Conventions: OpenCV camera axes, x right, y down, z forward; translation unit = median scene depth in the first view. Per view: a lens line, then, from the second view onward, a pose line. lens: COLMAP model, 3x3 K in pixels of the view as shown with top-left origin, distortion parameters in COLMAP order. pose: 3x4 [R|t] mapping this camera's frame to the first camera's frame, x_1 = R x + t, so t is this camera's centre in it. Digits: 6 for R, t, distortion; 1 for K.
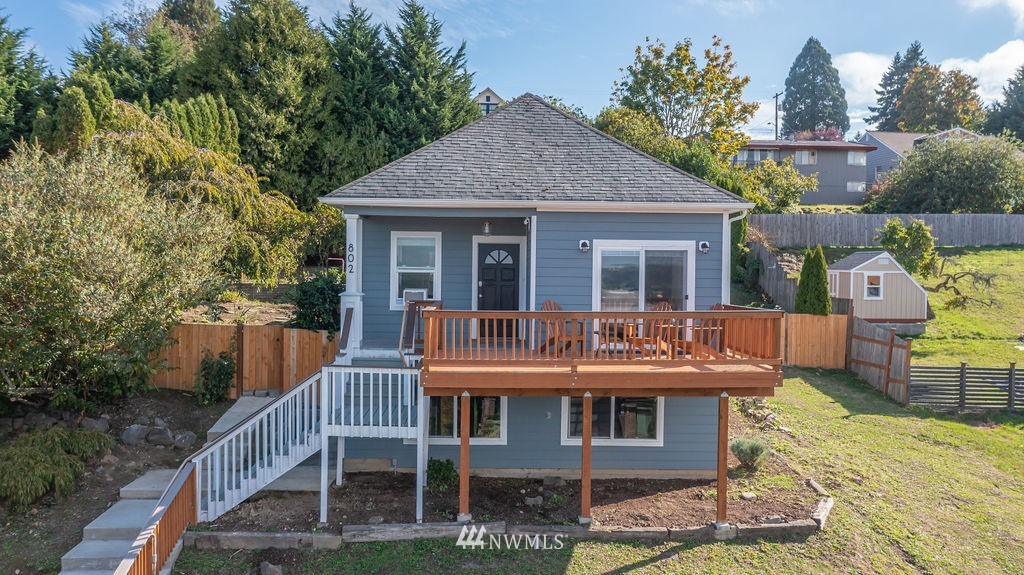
lens RADIAL K [[808.2, 0, 512.0], [0, 808.2, 287.5], [0, 0, 1]] dist [0.004404, 0.000195]
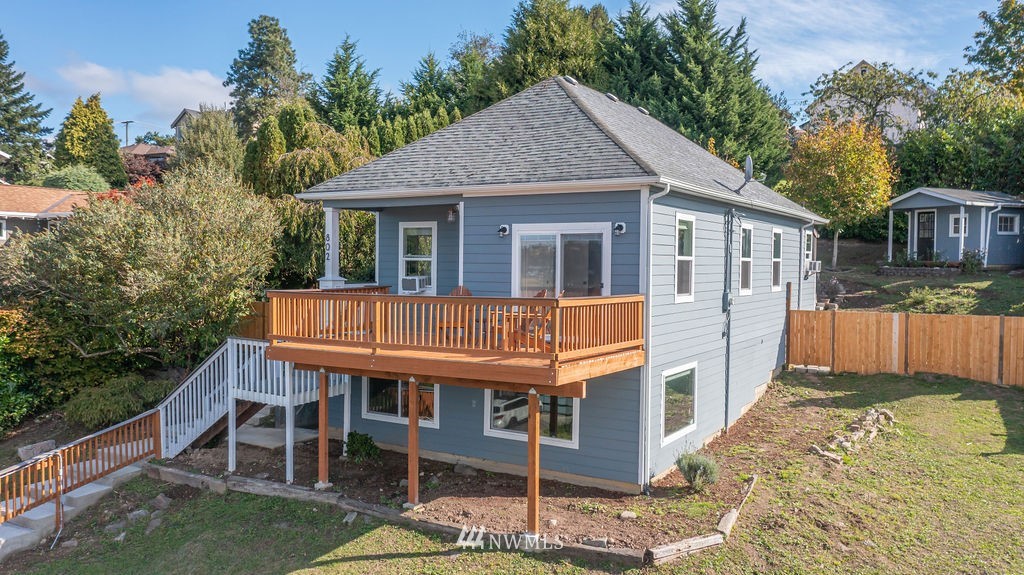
lens RADIAL K [[808.2, 0, 512.0], [0, 808.2, 287.5], [0, 0, 1]] dist [0.004404, 0.000195]
pose [[0.838829, 0.012143, -0.544260, 0.259295], [-0.011067, 0.999925, 0.005252, 0.004549], [0.544283, 0.001618, 0.838900, 0.082610]]
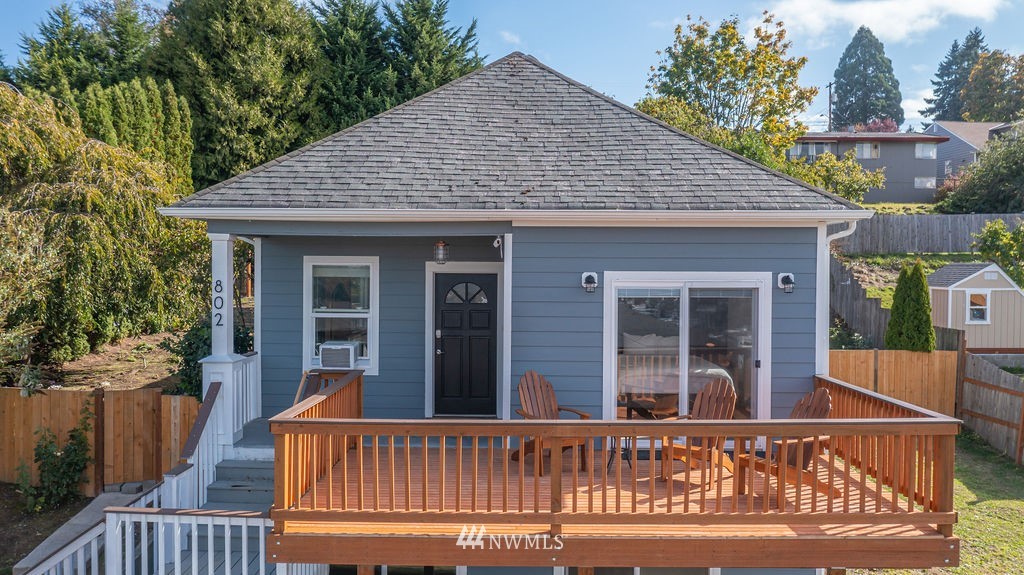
lens RADIAL K [[808.2, 0, 512.0], [0, 808.2, 287.5], [0, 0, 1]] dist [0.004404, 0.000195]
pose [[0.998758, -0.004749, -0.049606, 0.025272], [0.004725, 0.999989, -0.000608, -0.019504], [0.049608, 0.000372, 0.998769, 0.157956]]
